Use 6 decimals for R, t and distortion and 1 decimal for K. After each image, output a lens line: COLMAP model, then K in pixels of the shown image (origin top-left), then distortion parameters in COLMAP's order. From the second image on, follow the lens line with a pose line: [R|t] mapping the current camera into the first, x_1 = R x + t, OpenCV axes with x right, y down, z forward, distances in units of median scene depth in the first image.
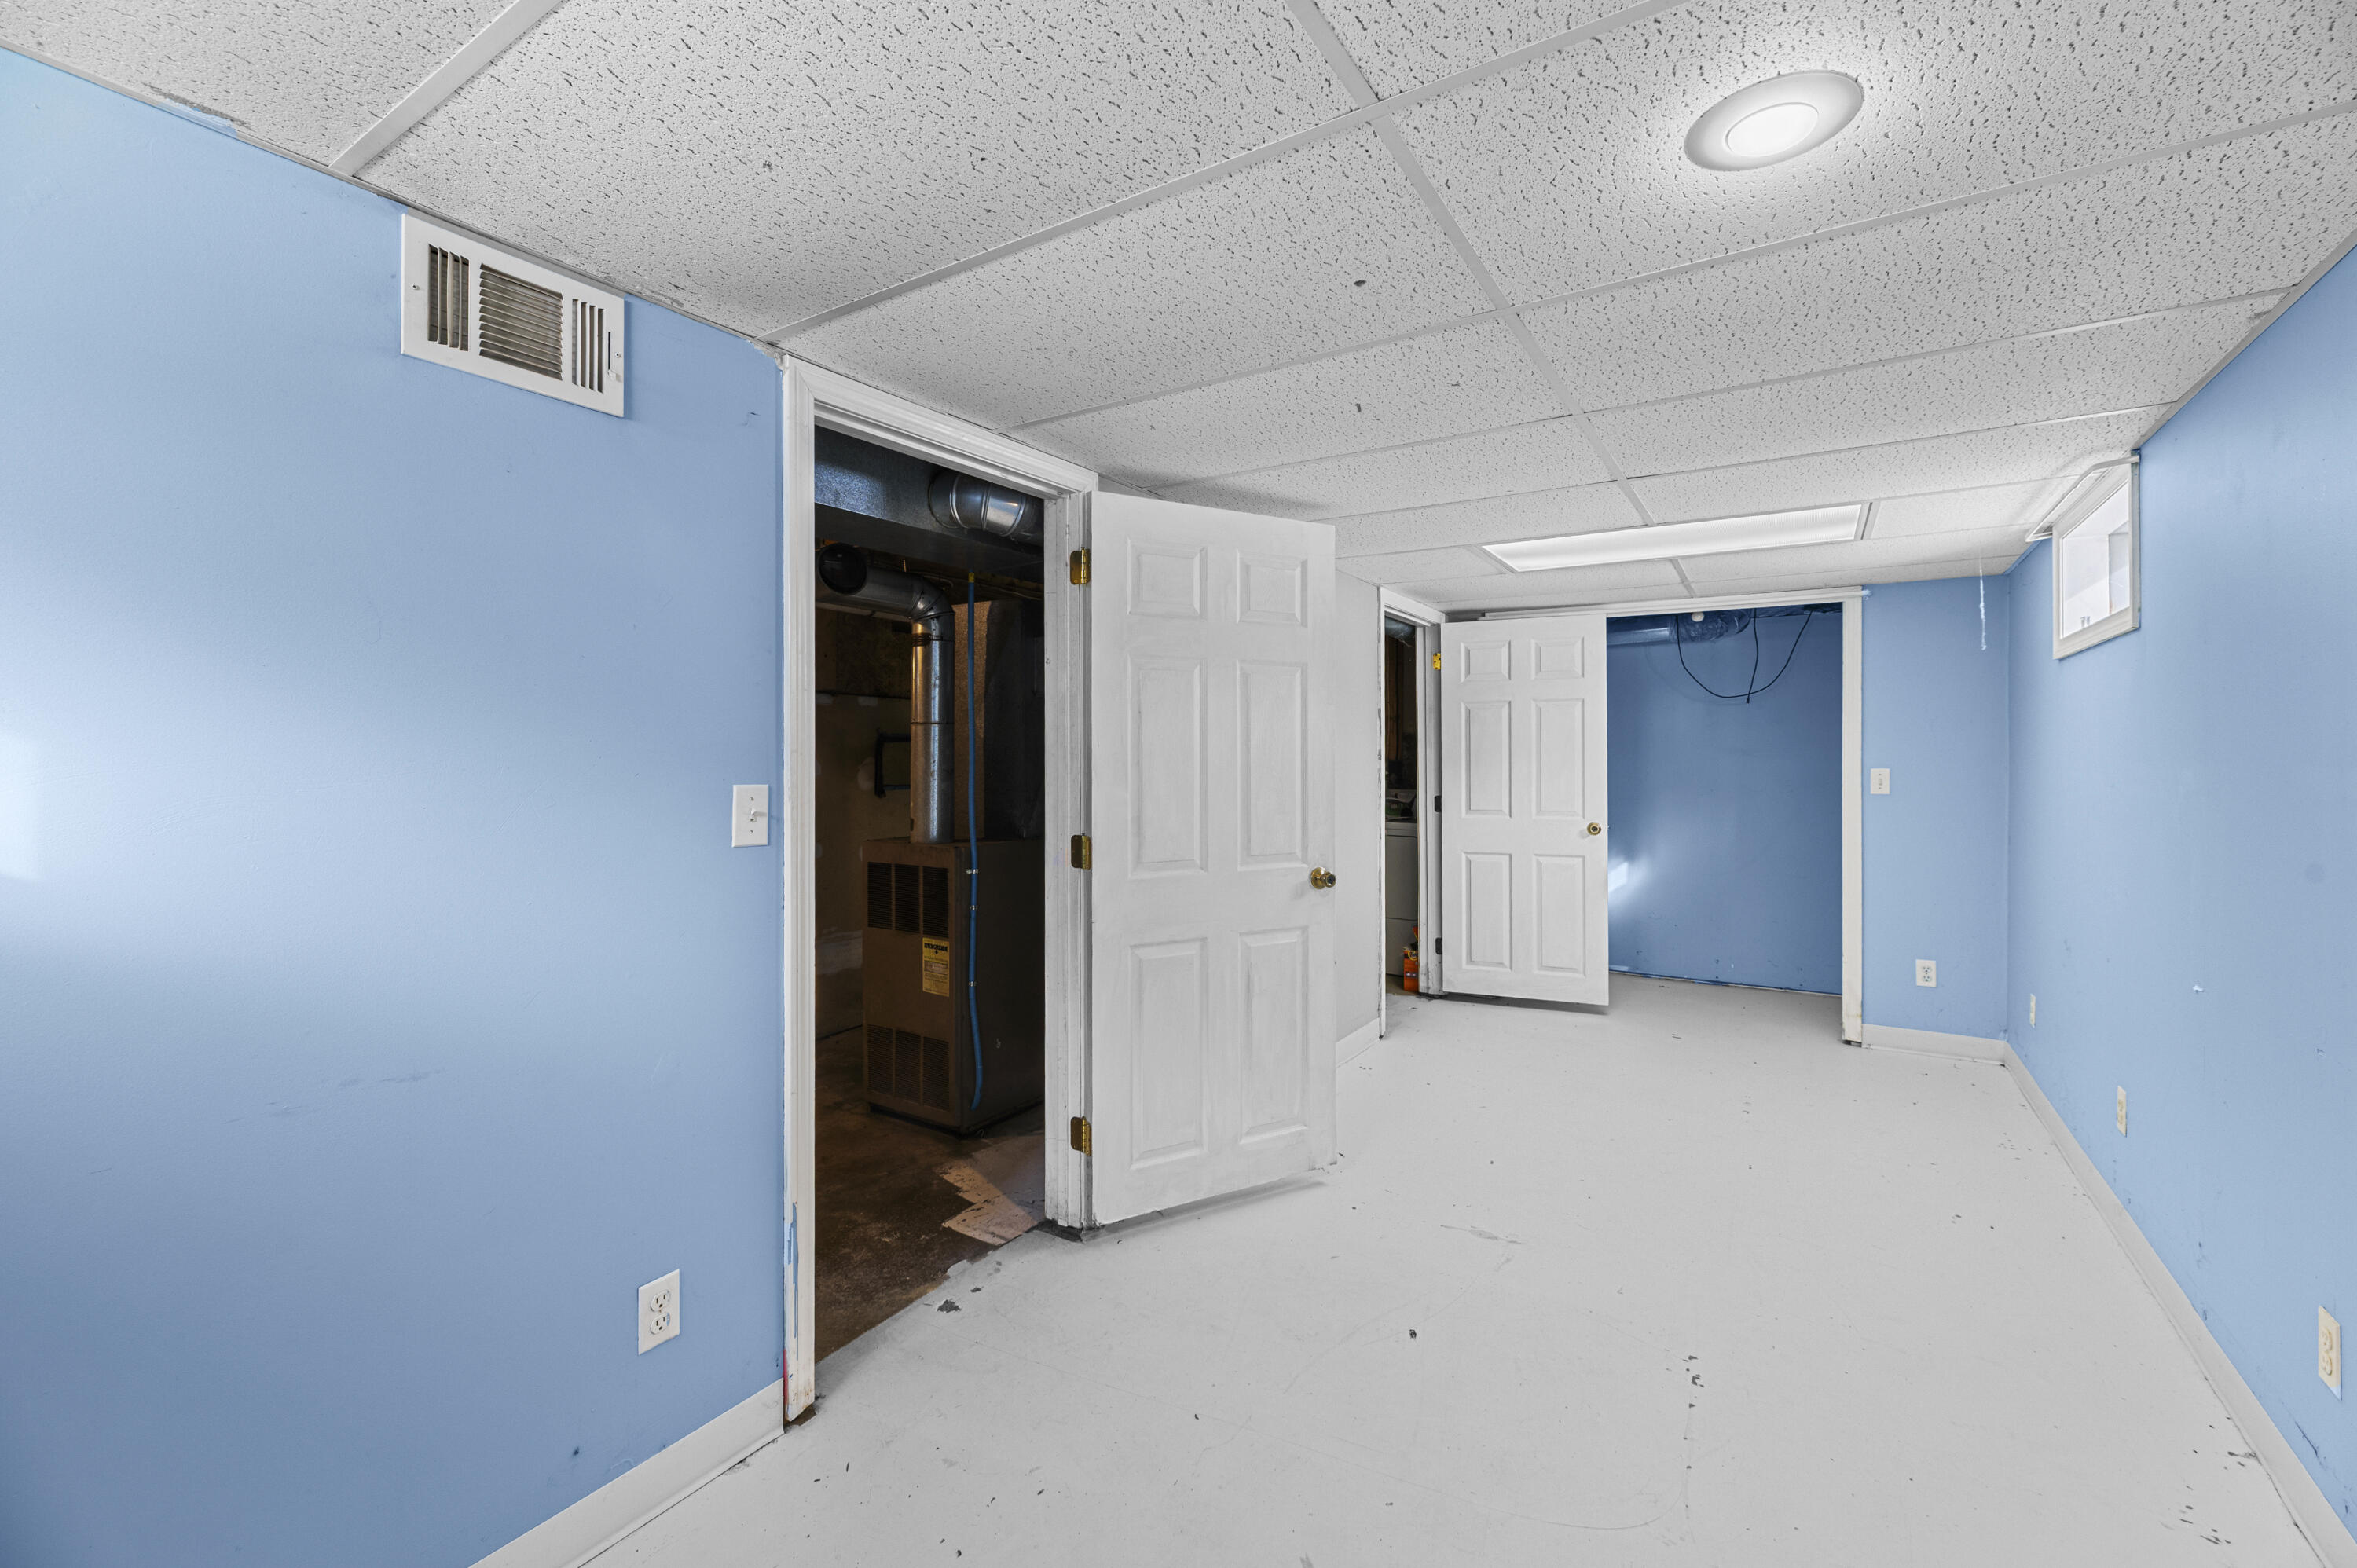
lens RADIAL K [[963.4, 0, 1181.4], [0, 963.4, 767.1], [0, 0, 1]] dist [0.002394, 0.000233]
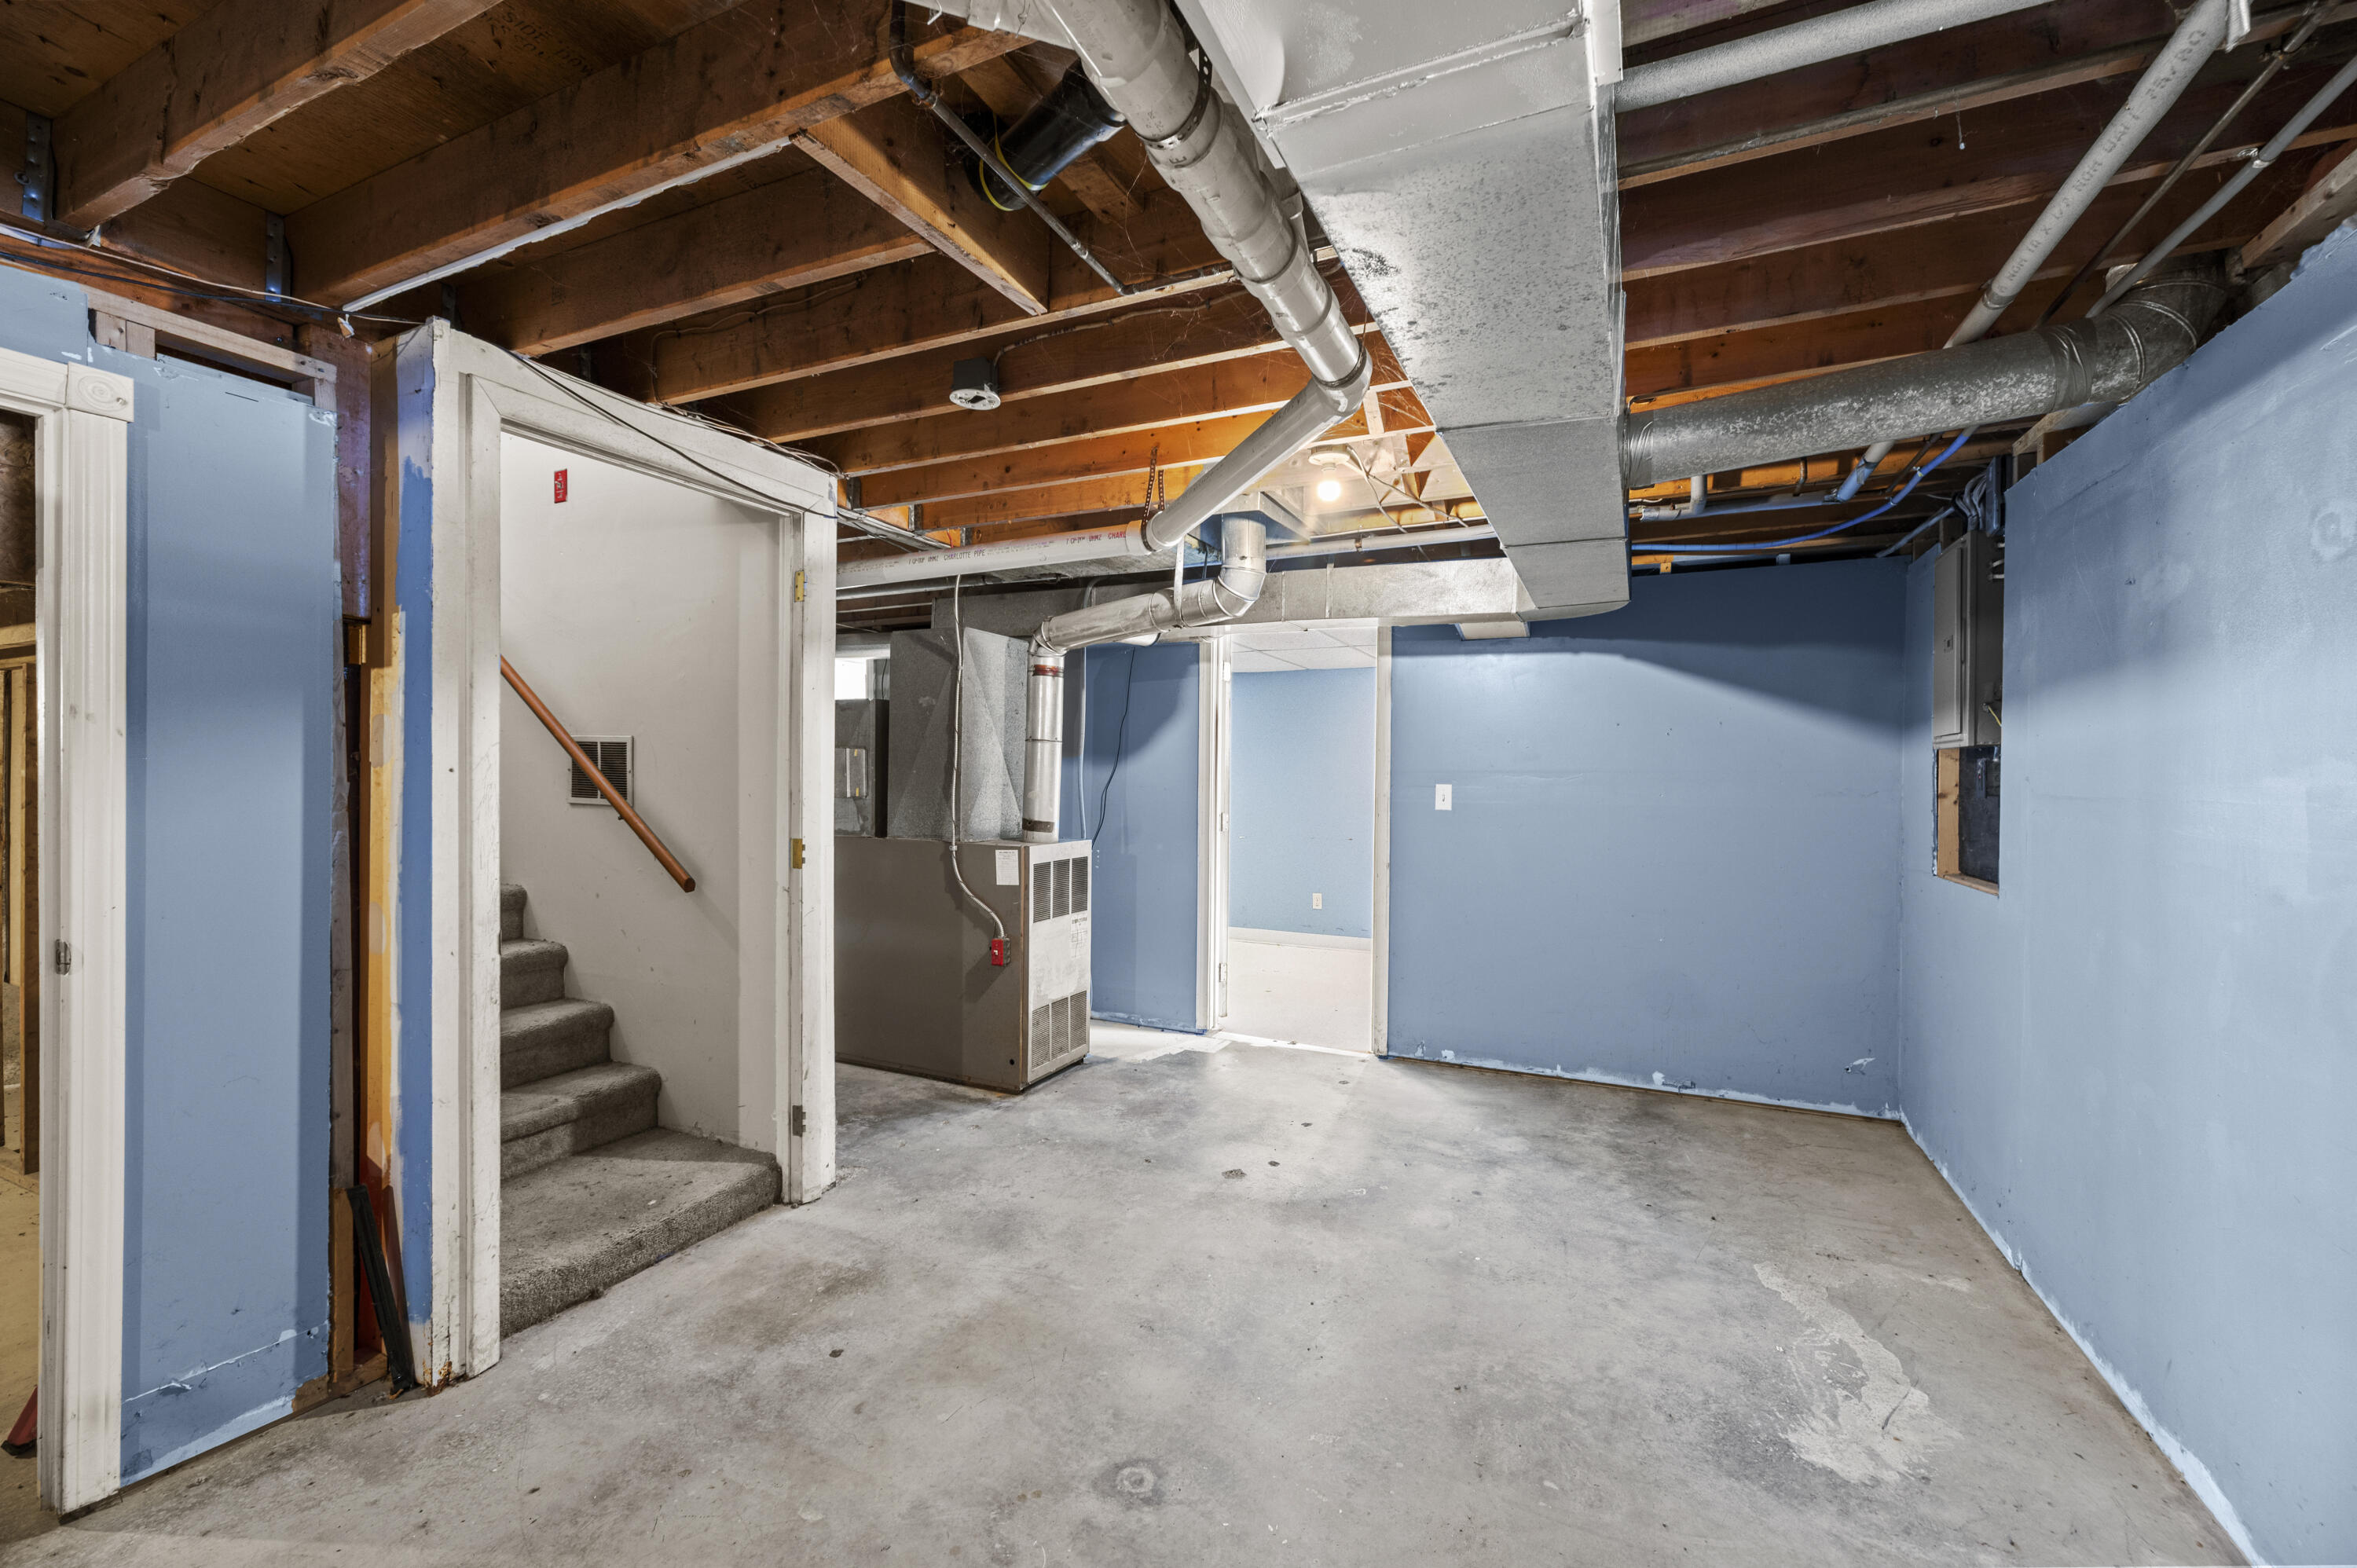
lens RADIAL K [[963.4, 0, 1177.9], [0, 963.4, 778.3], [0, 0, 1]] dist [0.002394, 0.000233]
pose [[-0.135430, -0.005819, 0.990770, -1.525053], [-0.001535, 0.999983, 0.005663, -0.007514], [-0.990786, -0.000754, -0.135437, 1.040689]]
